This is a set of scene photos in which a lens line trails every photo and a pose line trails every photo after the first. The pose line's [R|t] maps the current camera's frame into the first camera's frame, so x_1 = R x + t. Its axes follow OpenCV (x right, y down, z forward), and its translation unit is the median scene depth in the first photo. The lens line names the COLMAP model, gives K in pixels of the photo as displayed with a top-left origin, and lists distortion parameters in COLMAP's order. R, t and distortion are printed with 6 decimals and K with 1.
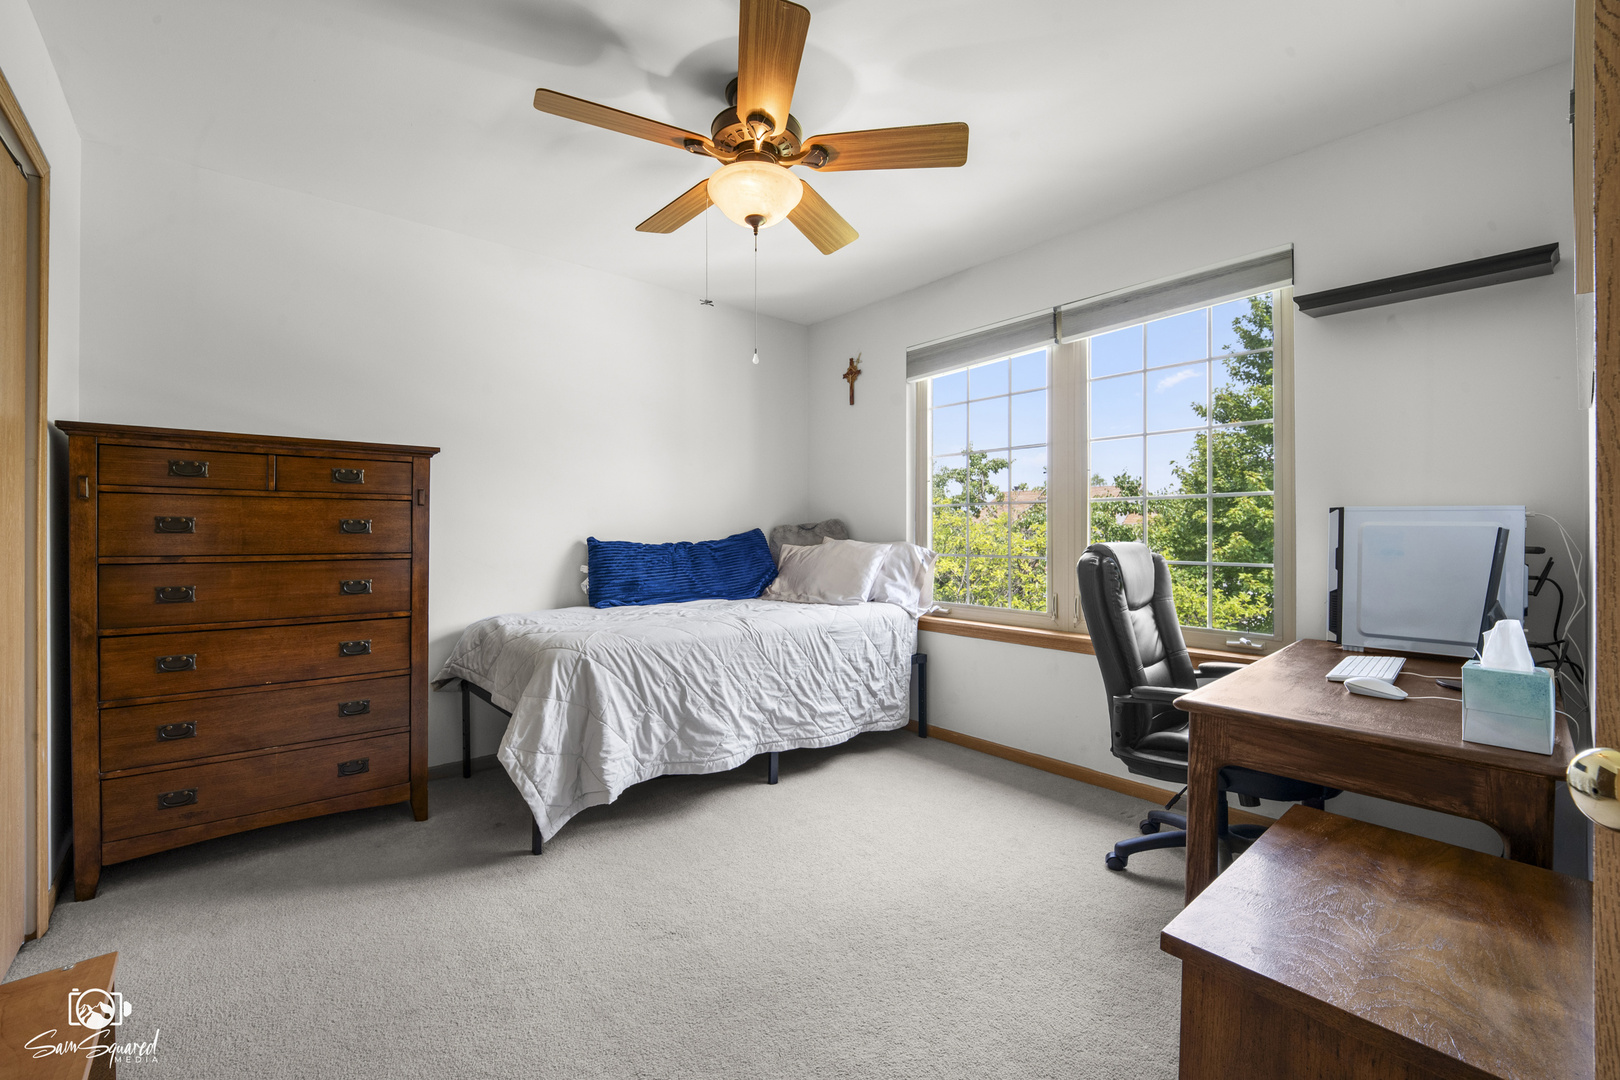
lens RADIAL K [[668.4, 0, 810.0], [0, 668.4, 540.0], [0, 0, 1]] dist [-0.000704, -0.000500]
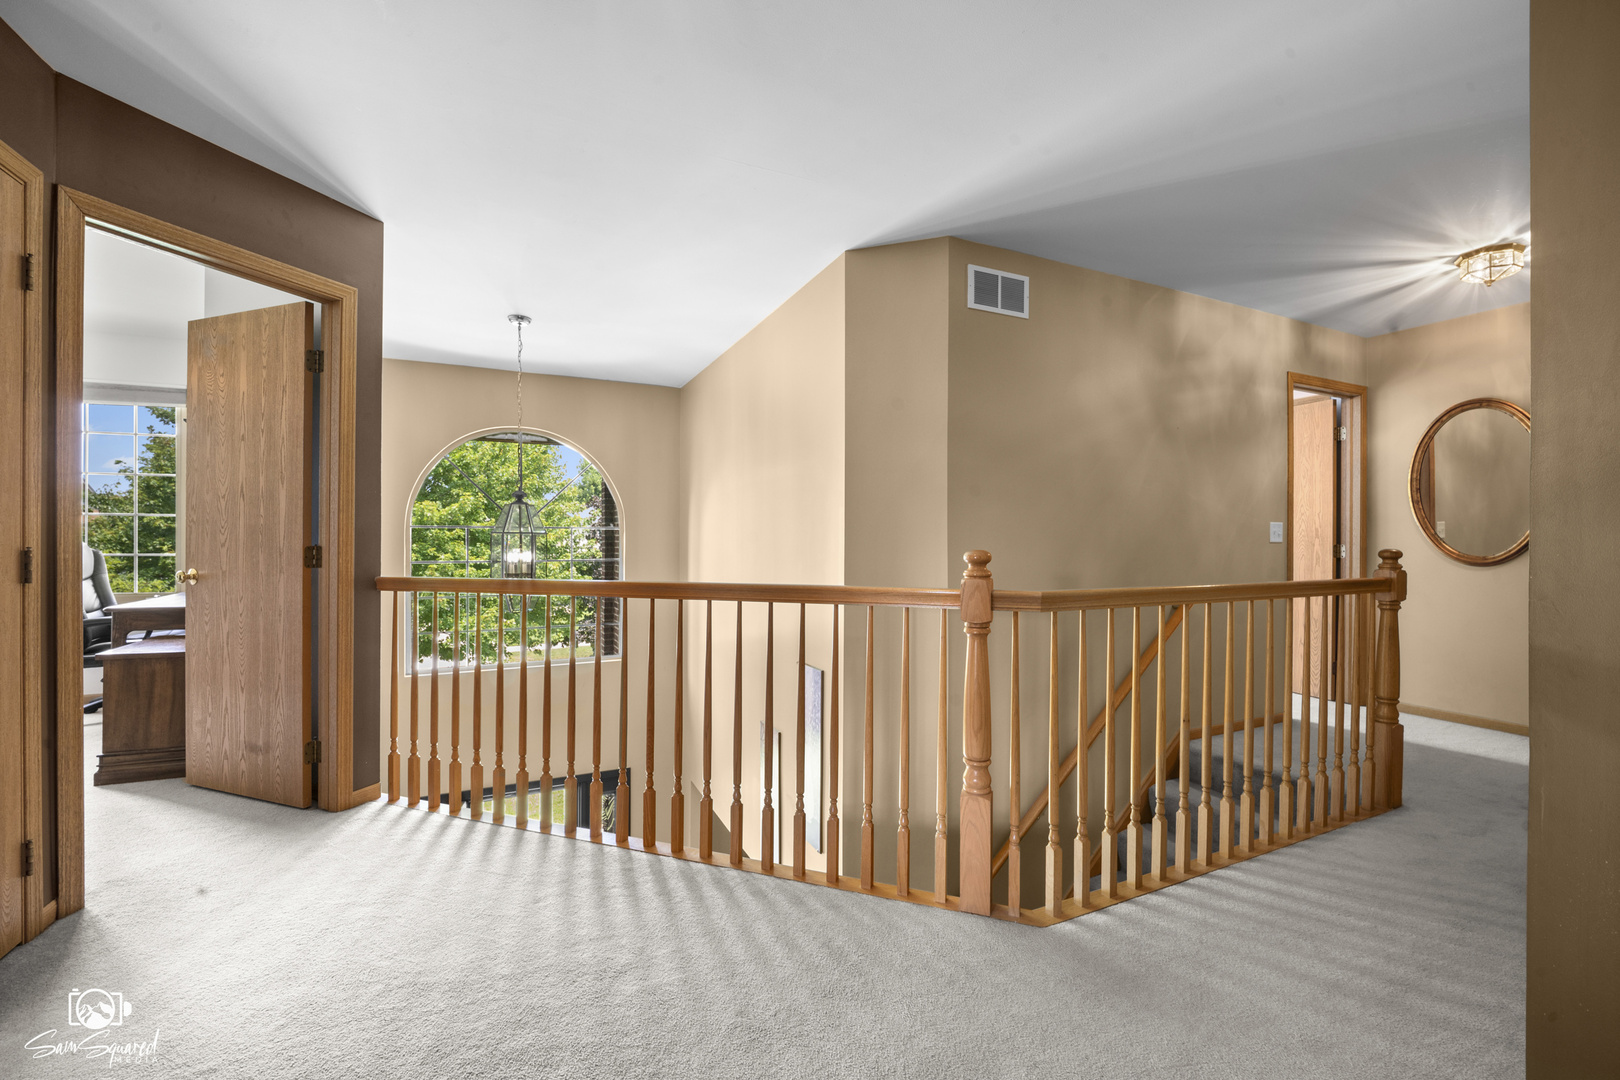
lens RADIAL K [[668.4, 0, 810.0], [0, 668.4, 540.0], [0, 0, 1]] dist [-0.000704, -0.000500]
pose [[0.272686, -0.004830, 0.962091, -0.671860], [0.007193, 0.999970, 0.002981, -0.000819], [-0.962076, 0.006108, 0.272713, -1.316714]]
